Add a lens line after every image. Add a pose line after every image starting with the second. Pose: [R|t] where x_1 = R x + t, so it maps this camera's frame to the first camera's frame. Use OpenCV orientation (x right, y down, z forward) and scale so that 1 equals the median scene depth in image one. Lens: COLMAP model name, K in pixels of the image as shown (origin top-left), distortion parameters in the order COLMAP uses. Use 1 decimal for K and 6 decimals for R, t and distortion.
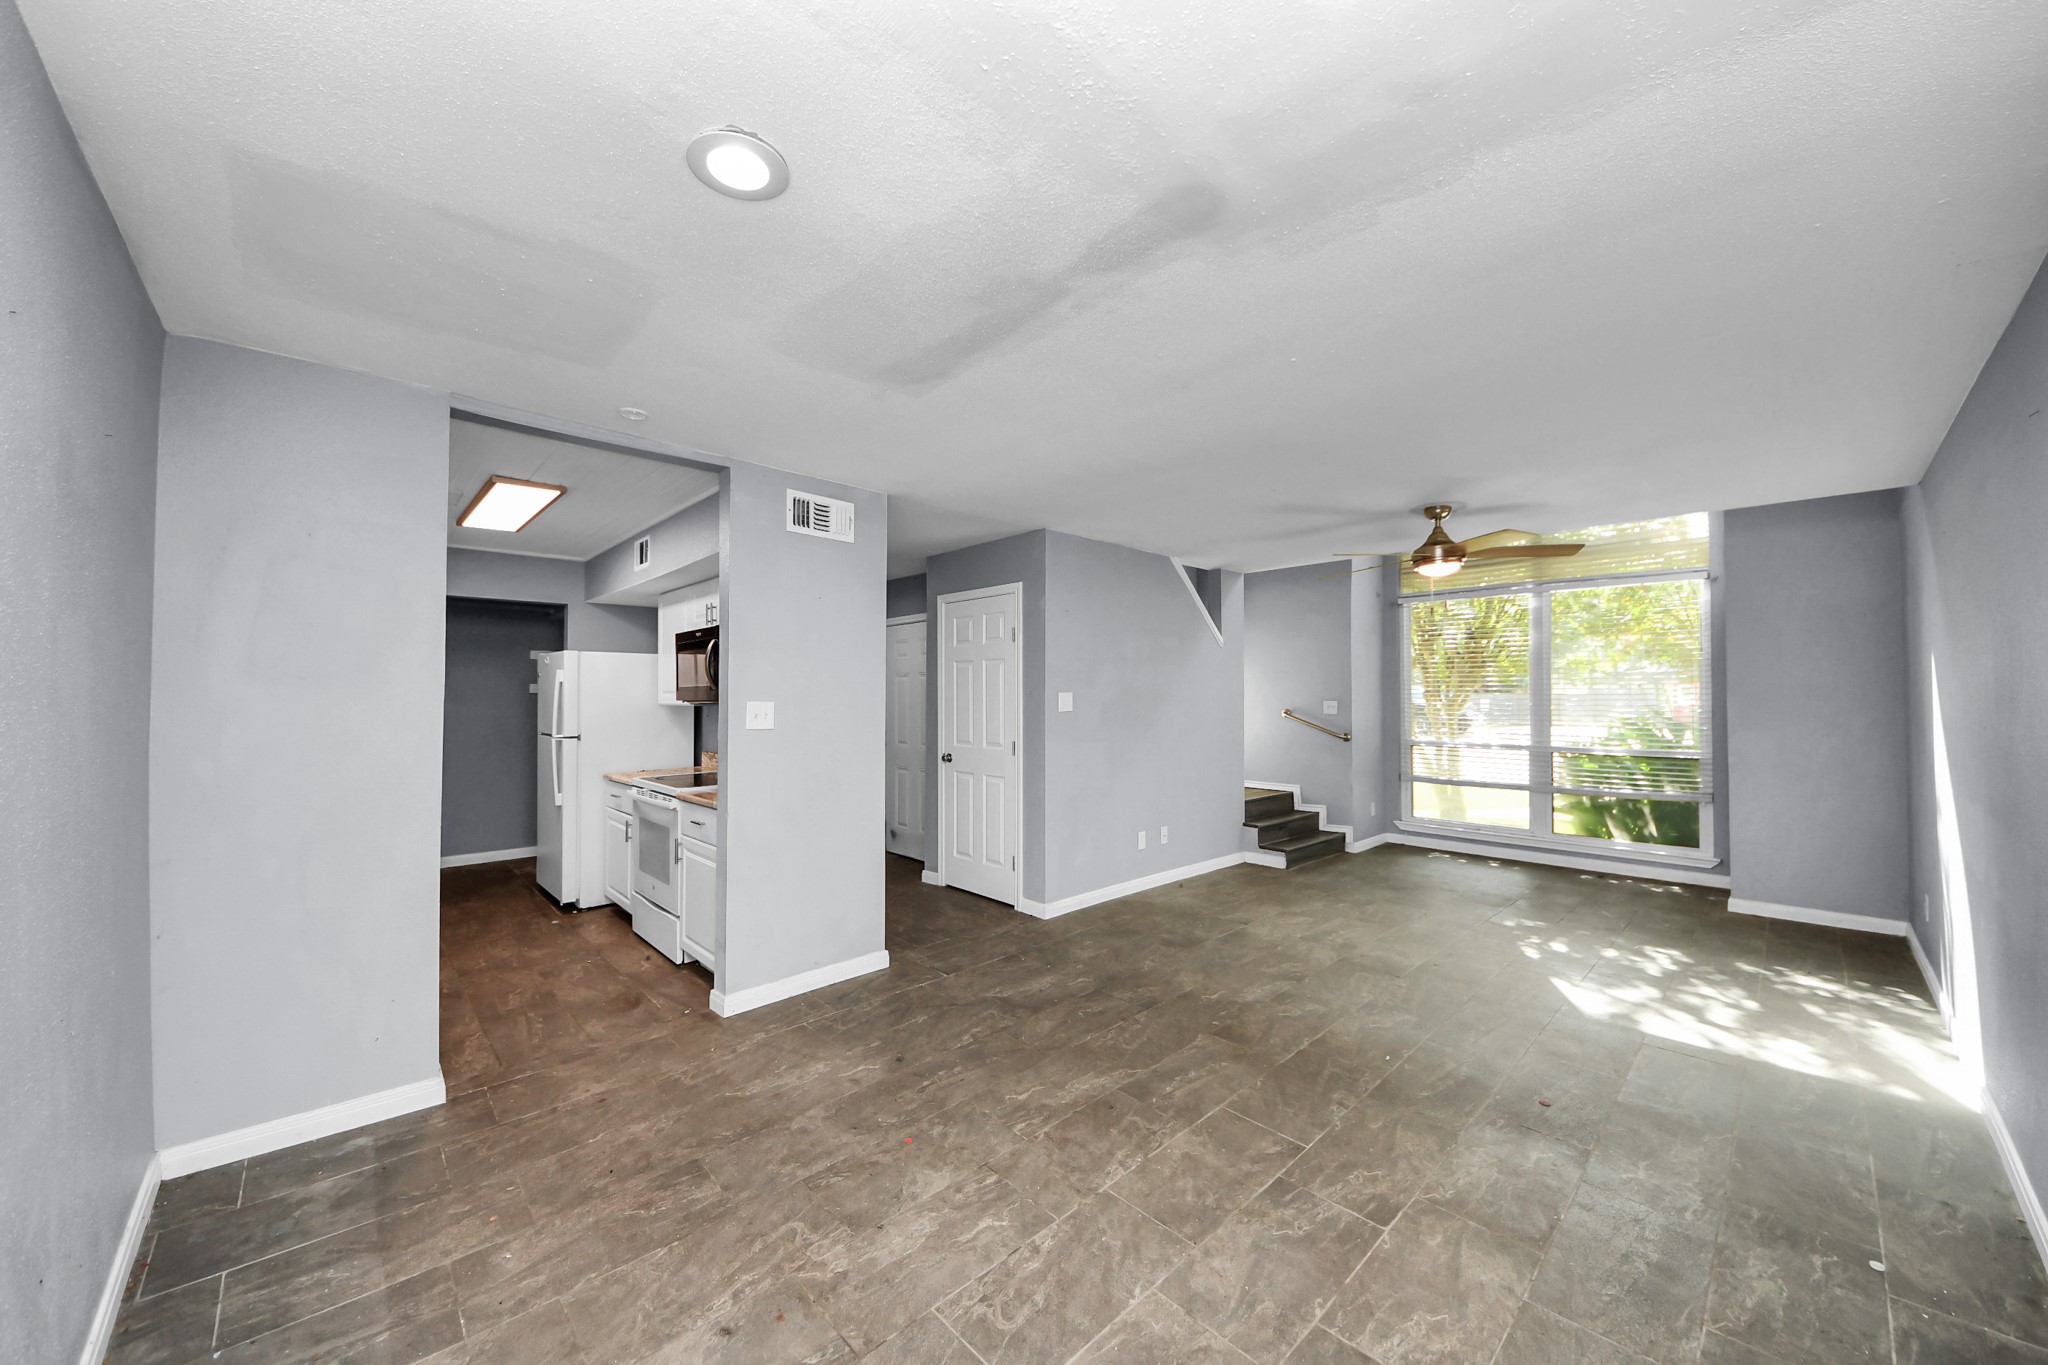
lens RADIAL K [[720.3, 0, 1032.8], [0, 720.3, 685.3], [0, 0, 1]] dist [0.045958, -0.027174]
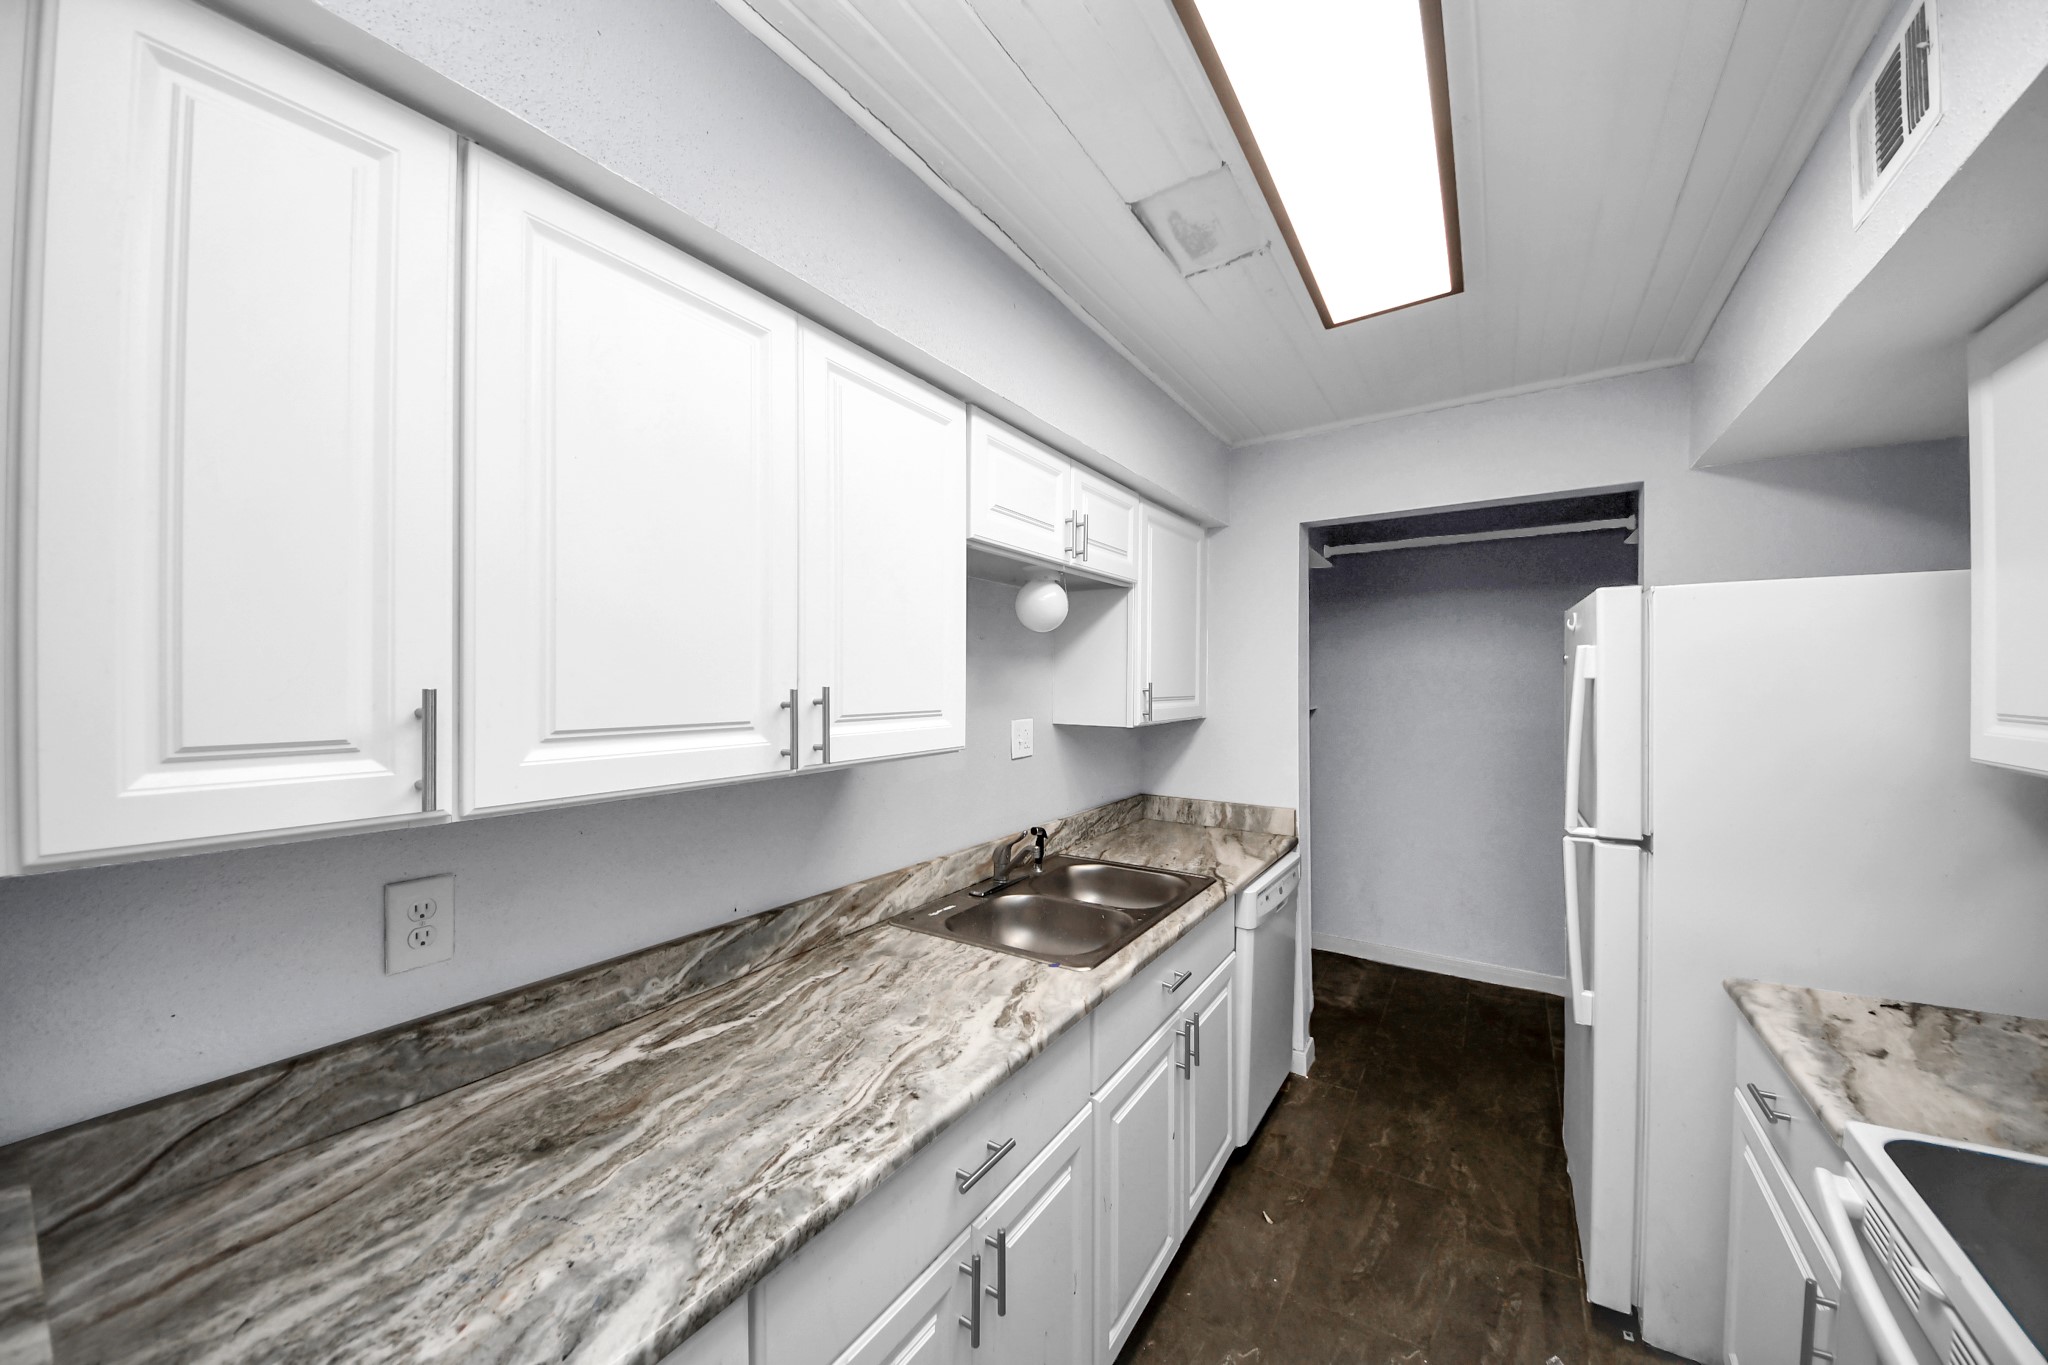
lens RADIAL K [[722.5, 0, 984.0], [0, 722.5, 685.9], [0, 0, 1]] dist [0.031399, -0.016668]
pose [[0.194317, 0.004045, -0.980930, -0.348275], [0.010342, 0.999927, 0.006172, -0.006229], [0.980884, -0.011345, 0.194261, 0.634576]]
